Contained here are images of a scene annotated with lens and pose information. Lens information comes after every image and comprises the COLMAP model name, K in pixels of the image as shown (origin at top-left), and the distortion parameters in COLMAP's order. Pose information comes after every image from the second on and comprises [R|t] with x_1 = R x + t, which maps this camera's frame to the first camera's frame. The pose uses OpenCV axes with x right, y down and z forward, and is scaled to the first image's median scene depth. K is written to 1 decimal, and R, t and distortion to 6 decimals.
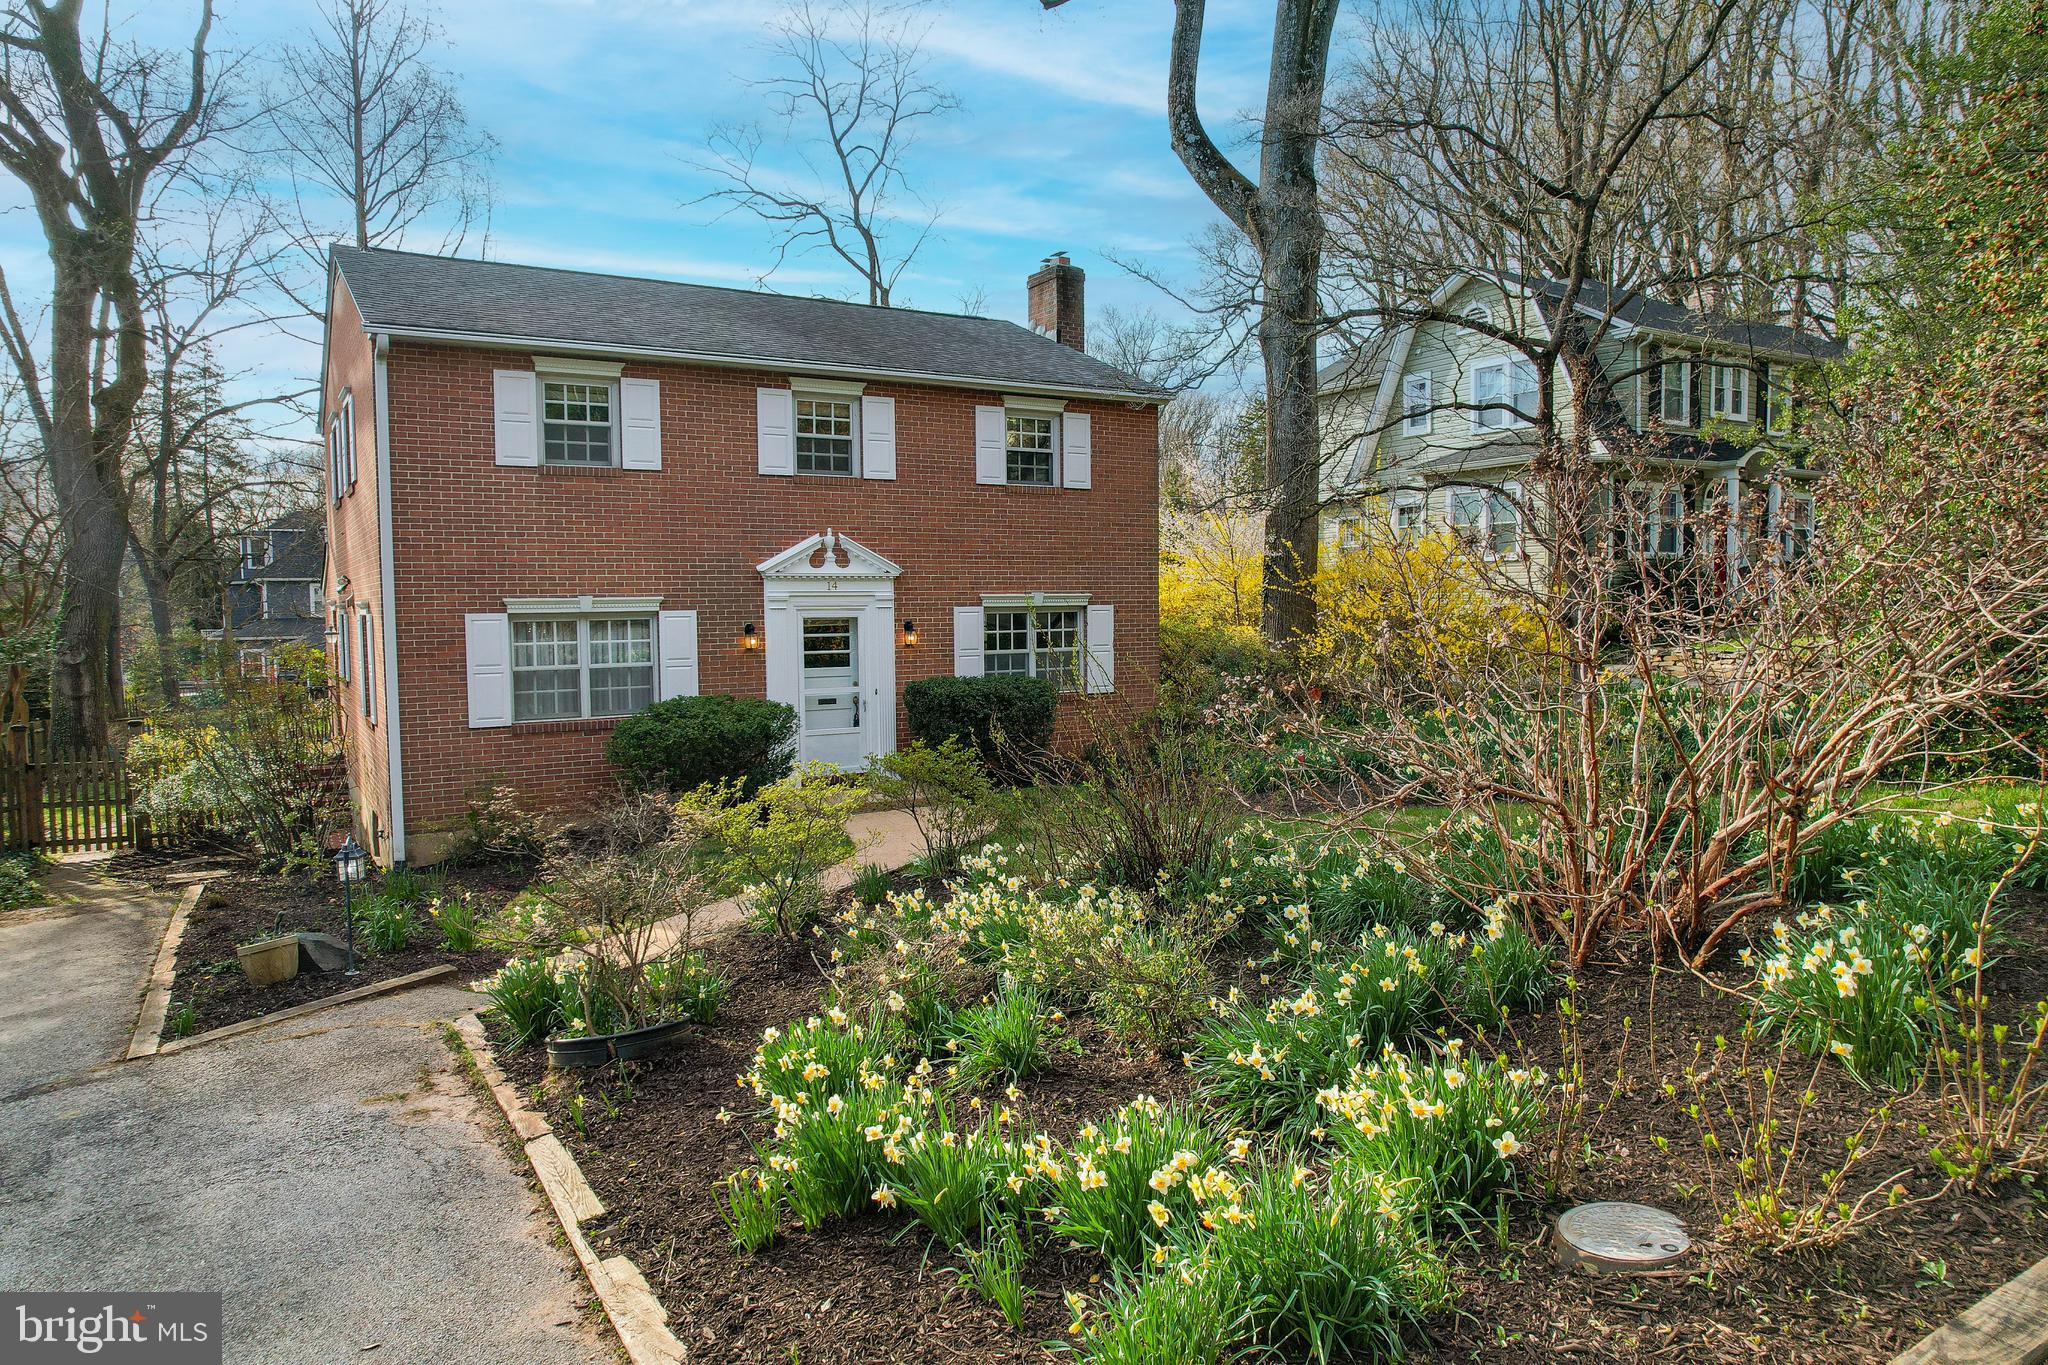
lens RADIAL K [[1306.6, 0, 1024.1], [0, 1306.6, 681.9], [0, 0, 1]] dist [-0.043207, 0.027840]
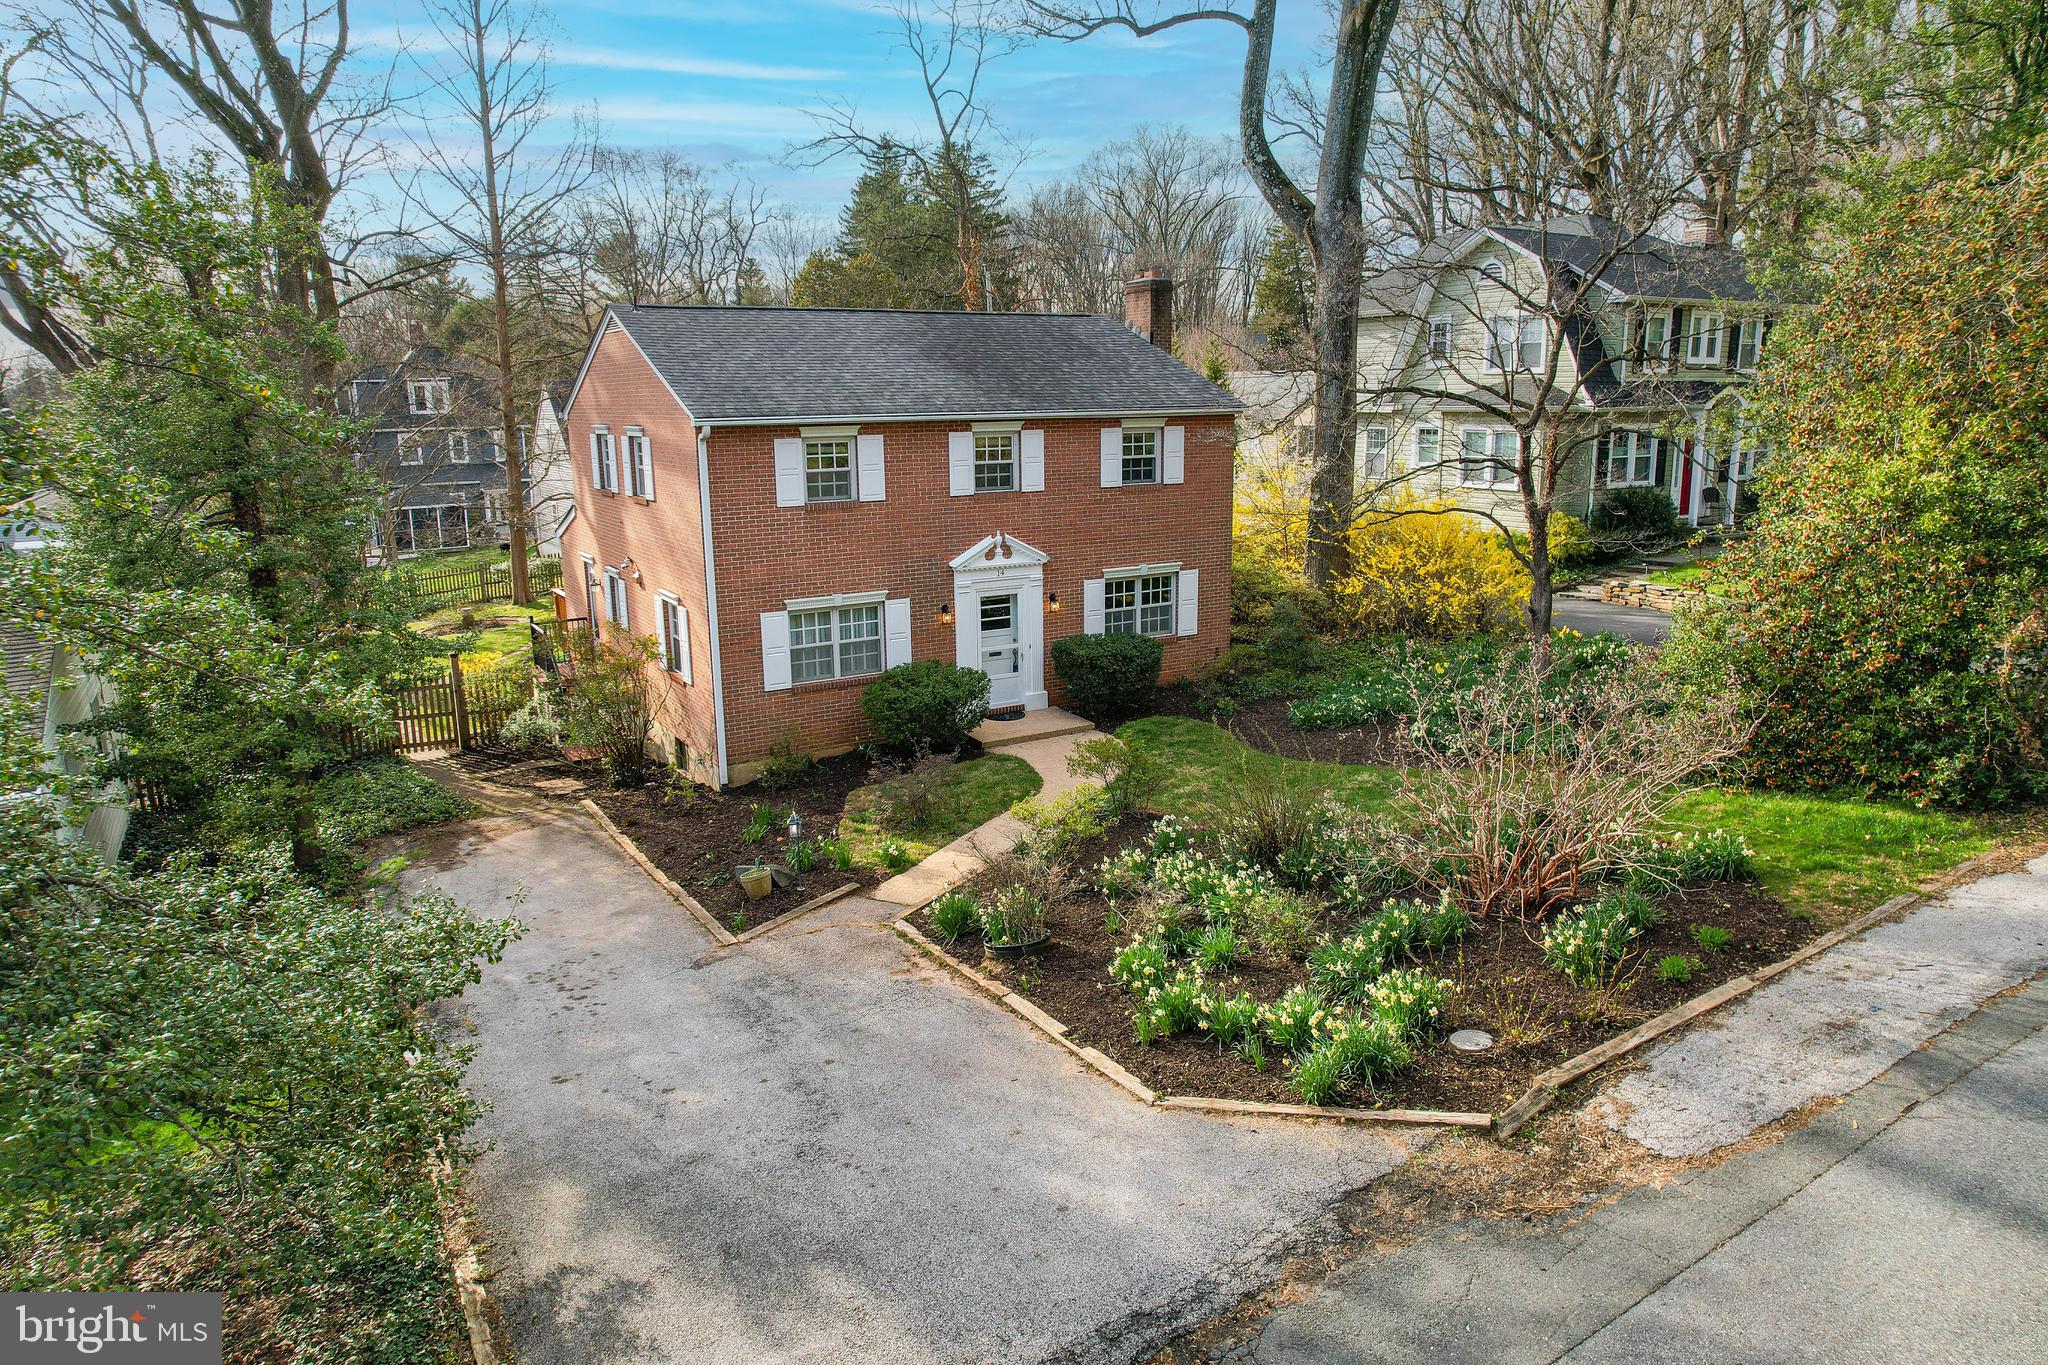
lens RADIAL K [[1306.6, 0, 1028.4], [0, 1306.6, 672.2], [0, 0, 1]] dist [-0.043207, 0.027840]
pose [[0.999975, 0.000561, -0.007058, -0.117375], [0.000485, 0.989089, 0.147320, -0.187502], [0.007064, -0.147320, 0.989064, -0.404032]]
